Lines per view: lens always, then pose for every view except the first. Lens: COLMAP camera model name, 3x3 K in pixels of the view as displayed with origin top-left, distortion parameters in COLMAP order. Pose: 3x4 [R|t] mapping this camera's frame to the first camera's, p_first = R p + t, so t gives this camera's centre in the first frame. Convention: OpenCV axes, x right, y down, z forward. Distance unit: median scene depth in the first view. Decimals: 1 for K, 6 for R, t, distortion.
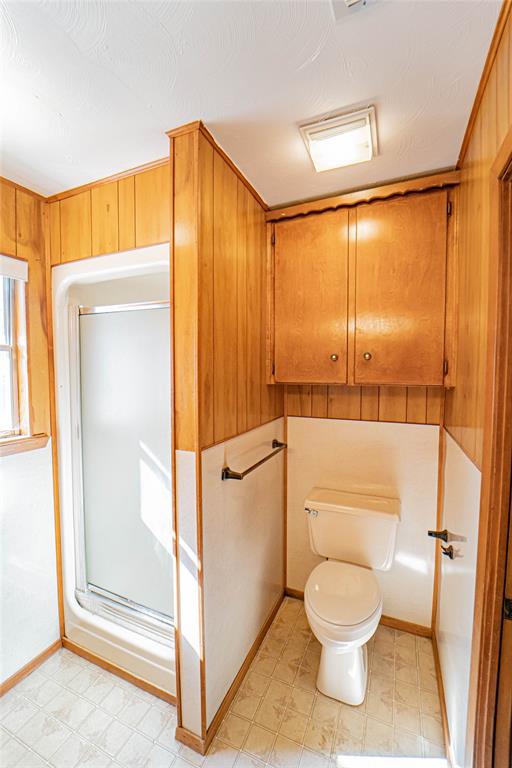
lens RADIAL K [[310.2, 0, 259.6], [0, 310.2, 383.6], [0, 0, 1]] dist [-0.022629, 0.000177]
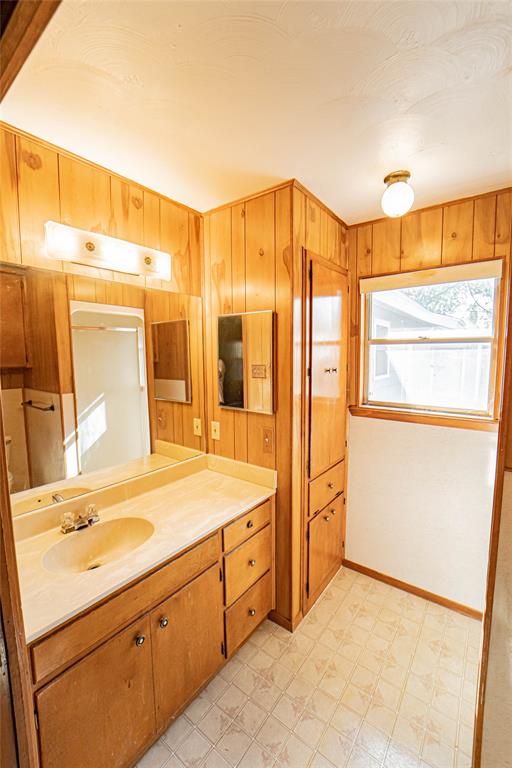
lens RADIAL K [[310.2, 0, 259.3], [0, 310.2, 383.5], [0, 0, 1]] dist [-0.022629, 0.000177]
pose [[-0.247940, 0.088439, -0.964730, 0.537082], [-0.037034, 0.994231, 0.100661, -0.038248], [0.968067, 0.060686, -0.243234, 0.469113]]
